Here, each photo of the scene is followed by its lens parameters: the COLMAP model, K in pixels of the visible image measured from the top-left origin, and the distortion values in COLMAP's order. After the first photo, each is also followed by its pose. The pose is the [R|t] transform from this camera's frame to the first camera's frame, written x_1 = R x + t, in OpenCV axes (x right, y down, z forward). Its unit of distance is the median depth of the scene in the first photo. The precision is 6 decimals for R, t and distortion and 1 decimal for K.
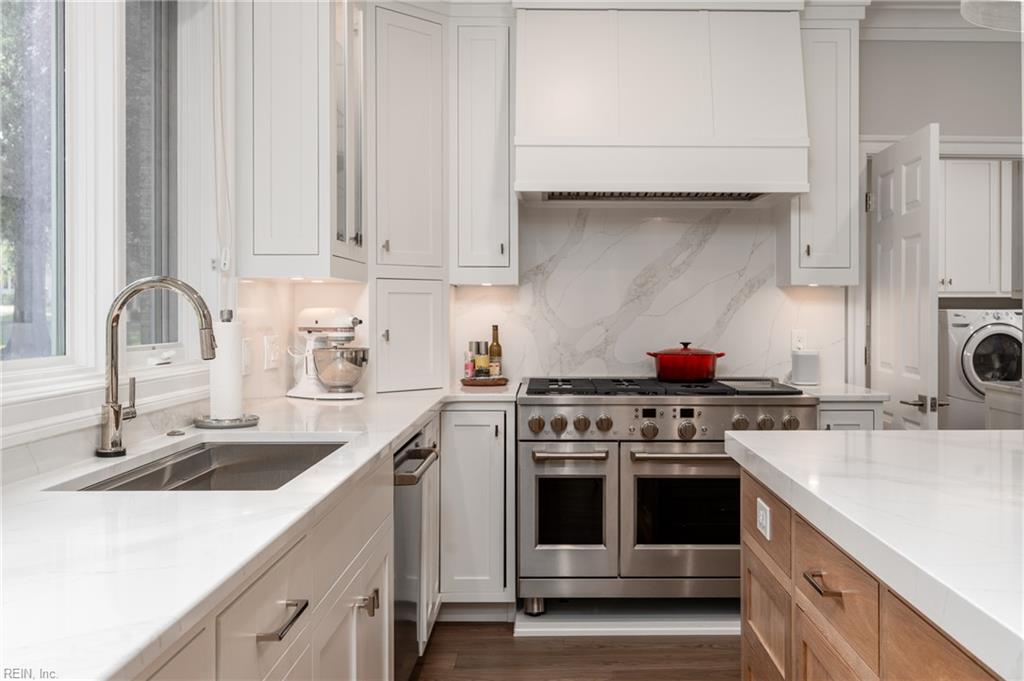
lens RADIAL K [[952.4, 0, 518.3], [0, 952.4, 336.8], [0, 0, 1]] dist [0.024222, 0.000000]
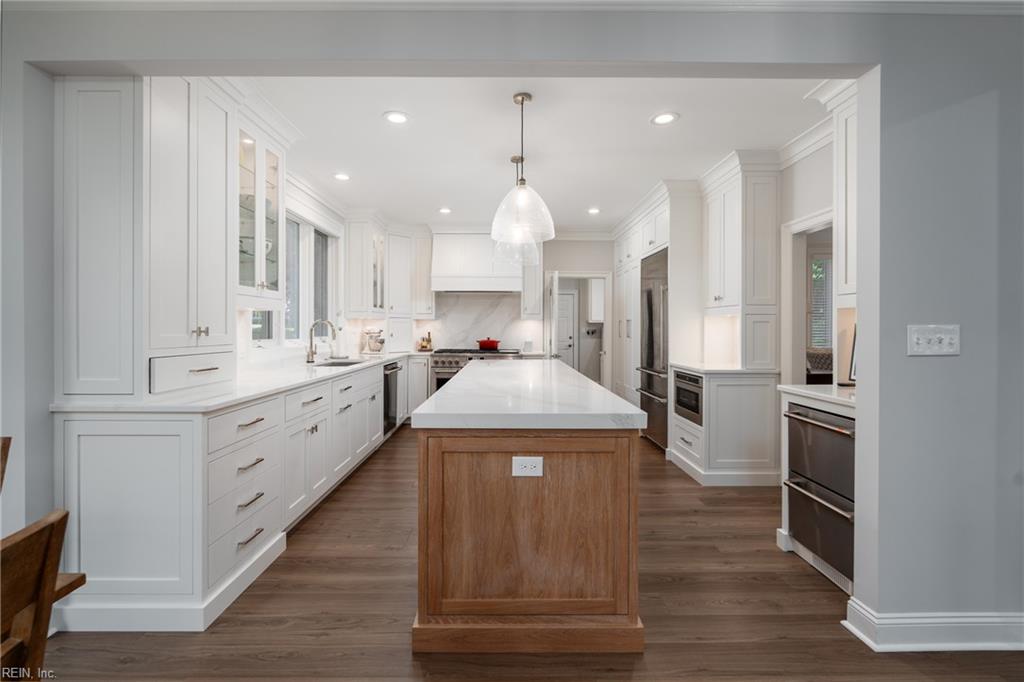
lens RADIAL K [[455.9, 0, 503.4], [0, 455.9, 332.6], [0, 0, 1]] dist [-0.005363, 0.001033]
pose [[0.999814, 0.003872, 0.018875, 0.215648], [-0.003635, 0.999914, -0.012568, 0.008135], [-0.018922, 0.012497, 0.999743, -0.572030]]
